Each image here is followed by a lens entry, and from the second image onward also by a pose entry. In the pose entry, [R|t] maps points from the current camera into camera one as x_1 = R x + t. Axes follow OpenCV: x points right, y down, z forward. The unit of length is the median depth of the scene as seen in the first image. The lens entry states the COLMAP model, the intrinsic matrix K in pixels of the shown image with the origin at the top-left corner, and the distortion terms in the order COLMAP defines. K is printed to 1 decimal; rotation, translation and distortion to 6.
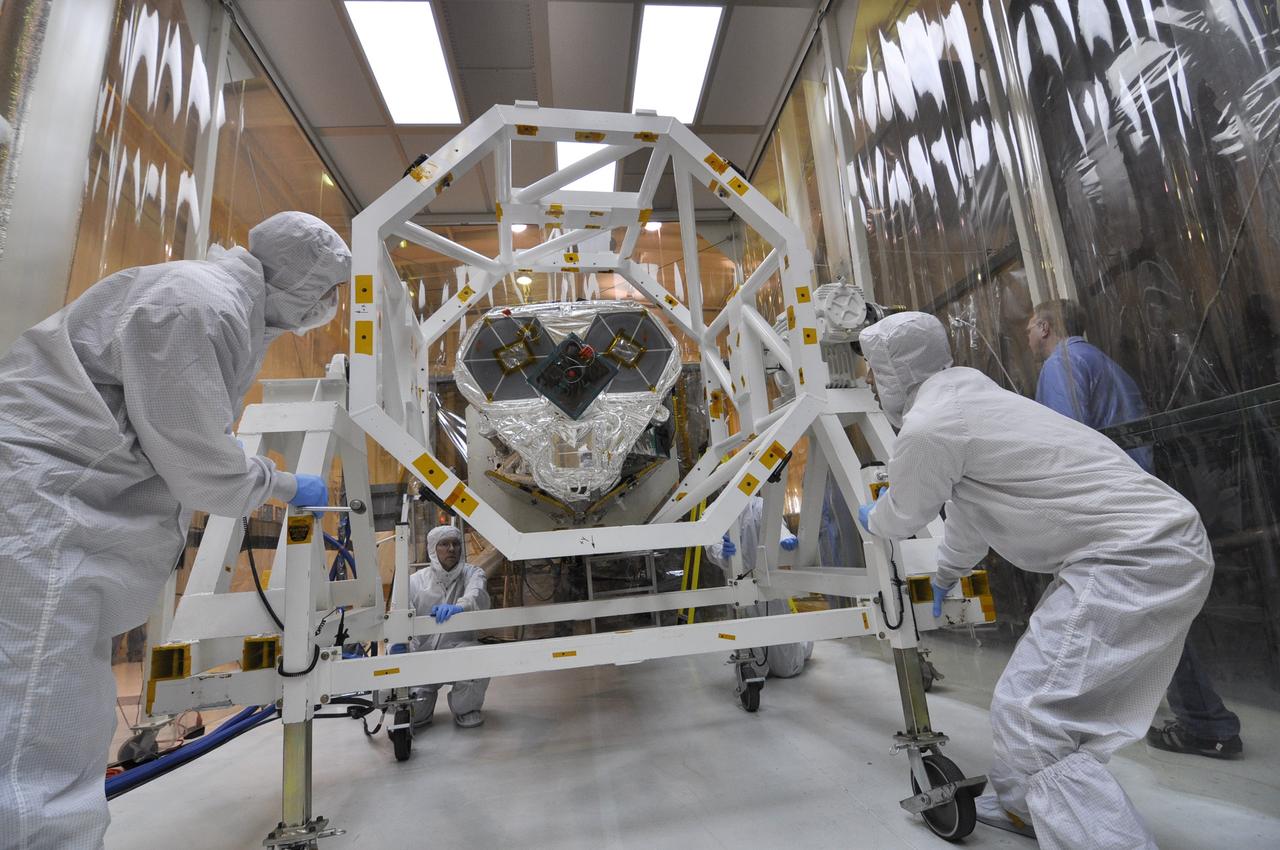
lens RADIAL K [[632.0, 0, 640.0], [0, 632.0, 425.0], [0, 0, 1]] dist [-0.027392, -0.001265]
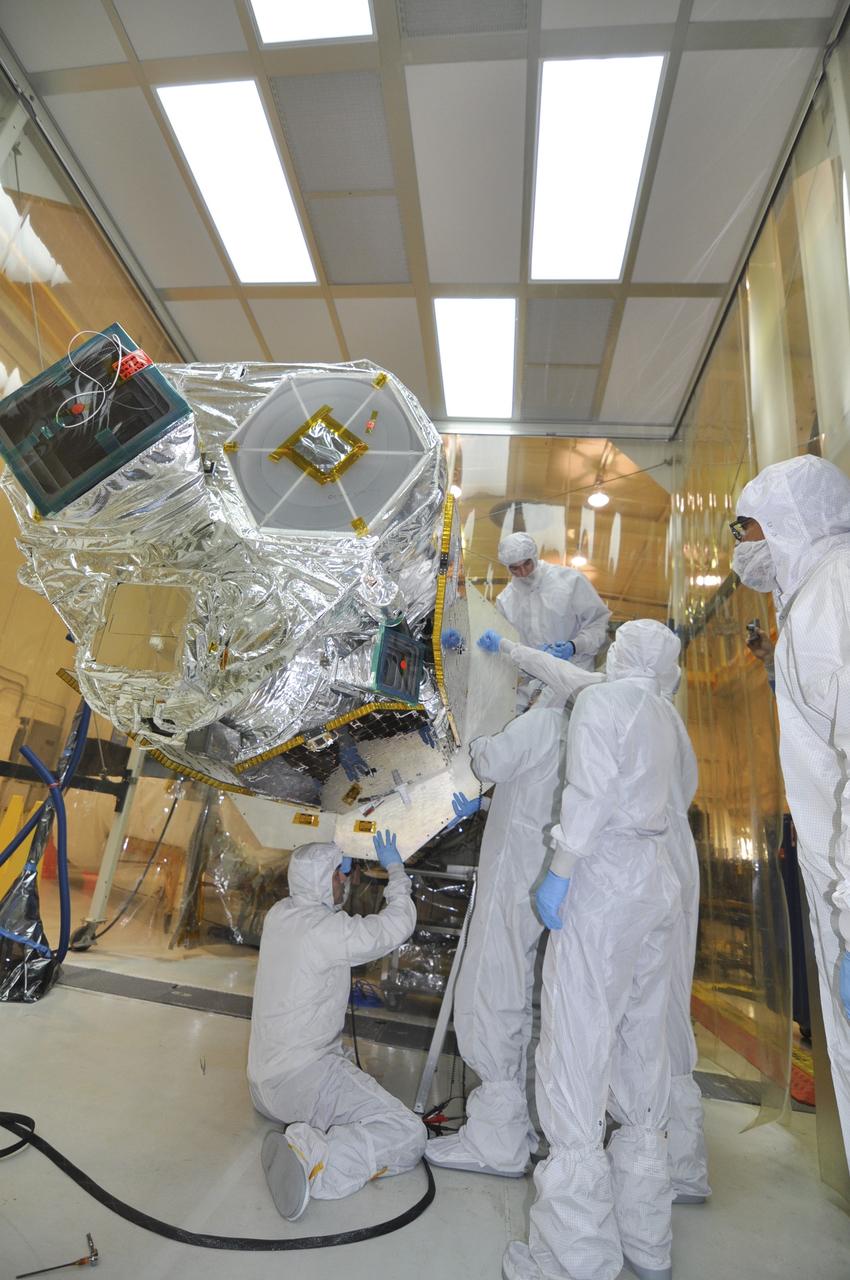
lens RADIAL K [[632.0, 0, 411.1], [0, 632.0, 624.2], [0, 0, 1]] dist [-0.027392, -0.001265]
pose [[0.957049, 0.118947, -0.264404, 0.100611], [-0.155309, 0.980414, -0.121108, 0.029604], [0.244820, 0.156971, 0.956777, 0.354464]]
